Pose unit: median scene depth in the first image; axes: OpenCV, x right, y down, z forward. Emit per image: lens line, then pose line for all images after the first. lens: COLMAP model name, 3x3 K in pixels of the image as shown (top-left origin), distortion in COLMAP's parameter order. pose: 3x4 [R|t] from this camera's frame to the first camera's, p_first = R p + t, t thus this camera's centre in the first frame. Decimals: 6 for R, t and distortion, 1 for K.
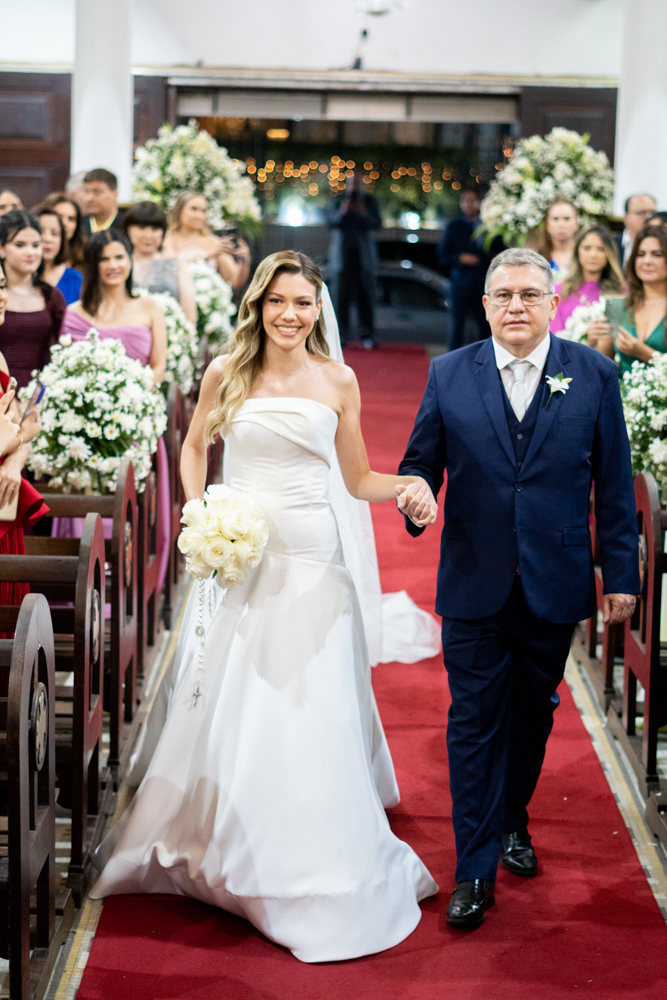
lens RADIAL K [[2186.0, 0, 333.5], [0, 2186.0, 500.0], [0, 0, 1]] dist [-0.041633, -0.003987]
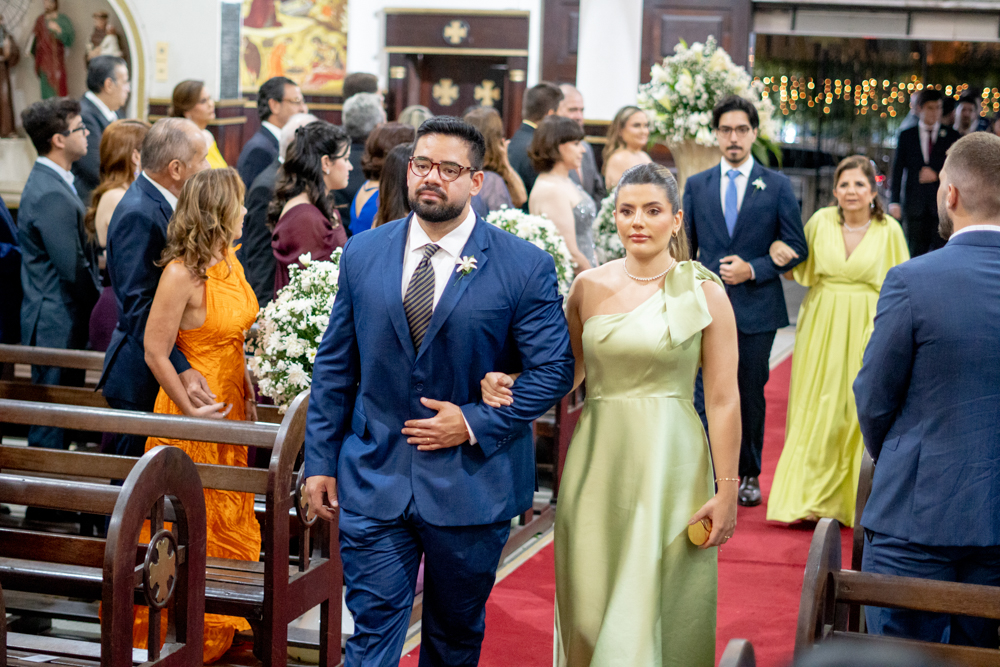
lens RADIAL K [[2186.0, 0, 498.2], [0, 2186.0, 332.7], [0, 0, 1]] dist [-0.041633, -0.003987]
pose [[0.956956, 0.048000, -0.286236, 0.228644], [-0.059734, 0.997688, -0.032398, -0.016074], [0.284020, 0.048101, 0.957611, 0.126817]]
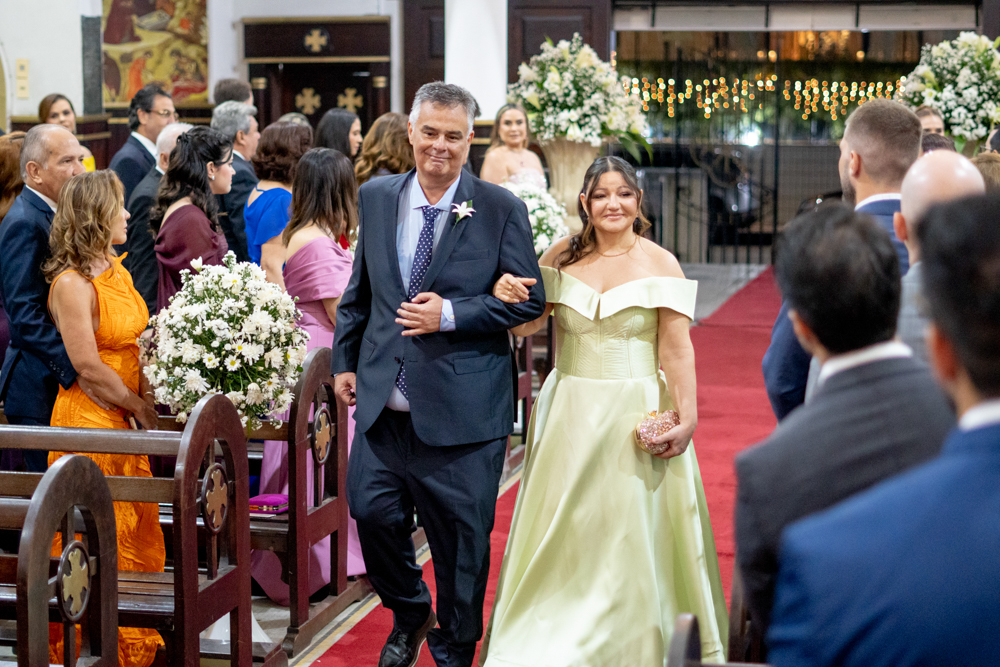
lens RADIAL K [[2186.0, 0, 498.2], [0, 2186.0, 332.7], [0, 0, 1]] dist [-0.041633, -0.003987]
pose [[0.974955, 0.004142, -0.222365, 0.208607], [-0.013571, 0.999071, -0.040893, -0.007836], [0.221989, 0.042887, 0.974106, 0.130886]]
